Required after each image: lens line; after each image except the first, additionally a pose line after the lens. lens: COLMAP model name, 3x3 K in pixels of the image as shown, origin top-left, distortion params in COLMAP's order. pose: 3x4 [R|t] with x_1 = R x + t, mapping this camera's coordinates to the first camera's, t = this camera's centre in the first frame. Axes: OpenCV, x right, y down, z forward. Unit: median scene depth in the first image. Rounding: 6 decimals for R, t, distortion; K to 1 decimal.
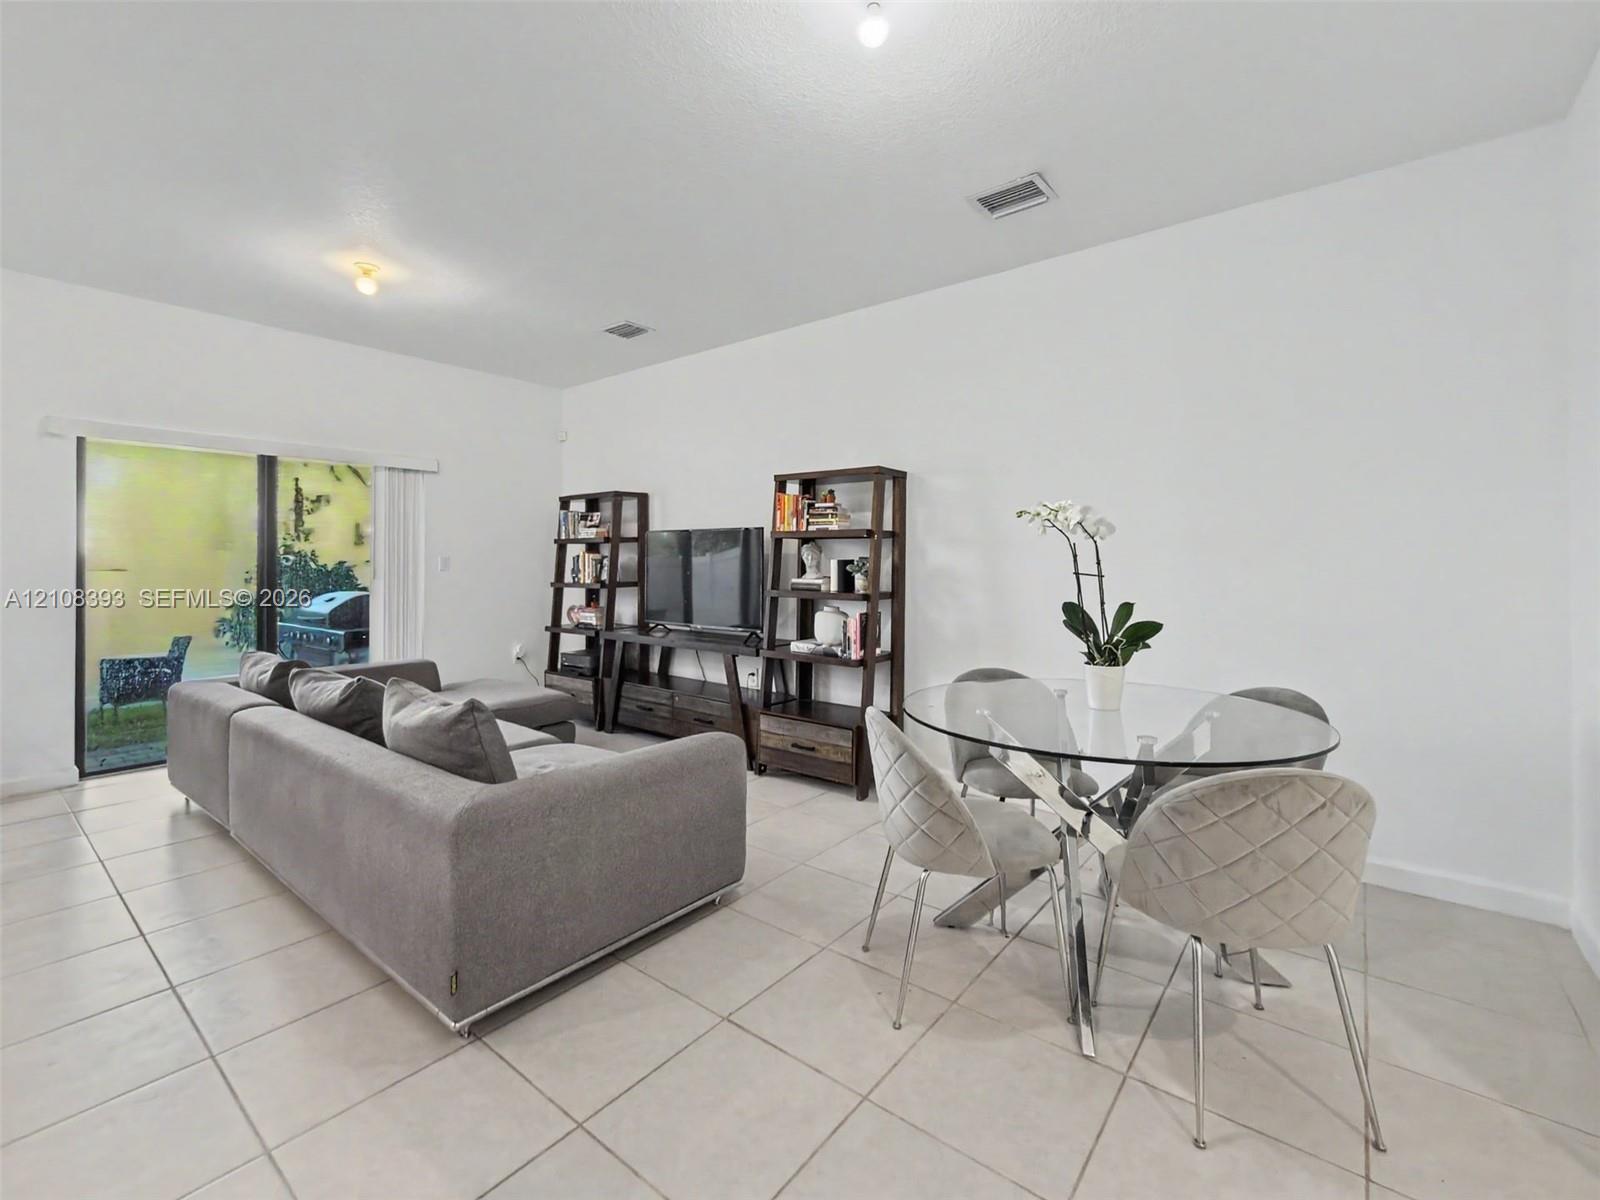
lens RADIAL K [[691.8, 0, 794.6], [0, 691.8, 590.8], [0, 0, 1]] dist [-0.000049, -0.000035]
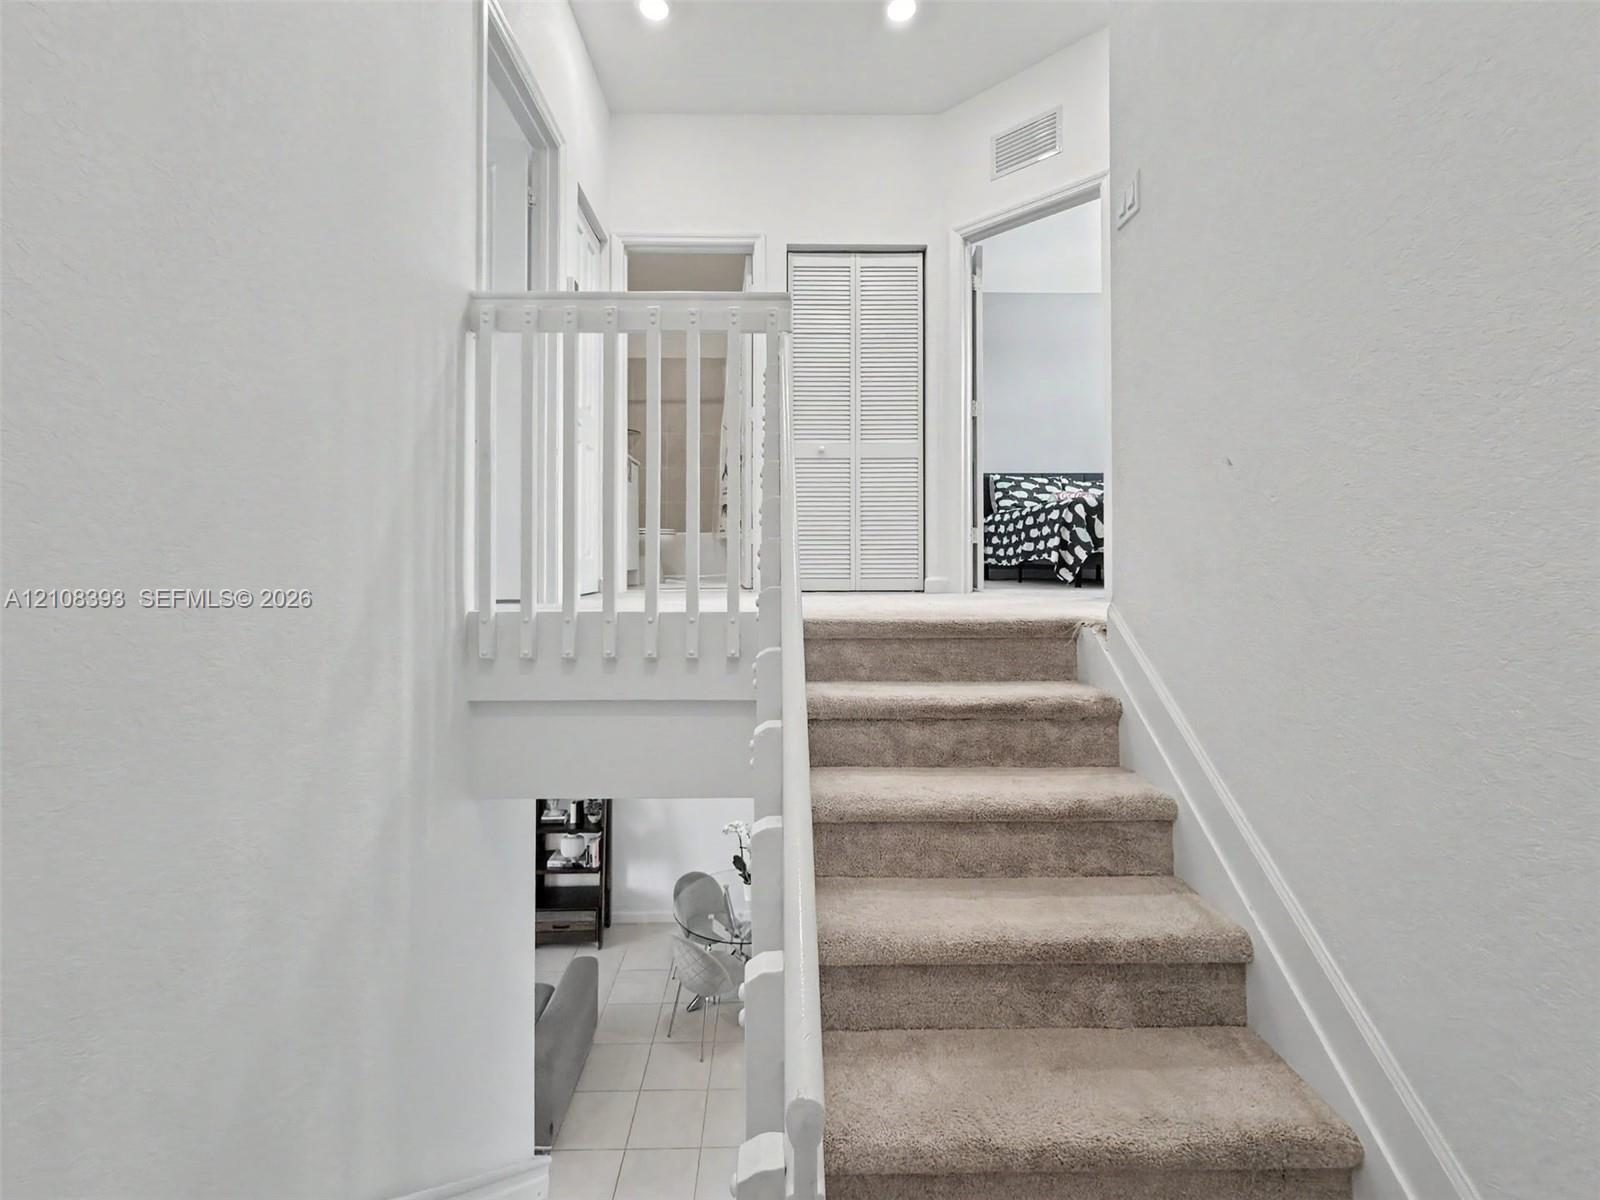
lens RADIAL K [[691.8, 0, 794.6], [0, 691.8, 590.8], [0, 0, 1]] dist [-0.000049, -0.000035]
pose [[0.761375, -0.009776, 0.648238, -0.595222], [0.016160, 0.999862, -0.003902, -0.530125], [-0.648111, 0.013446, 0.761427, -0.581234]]
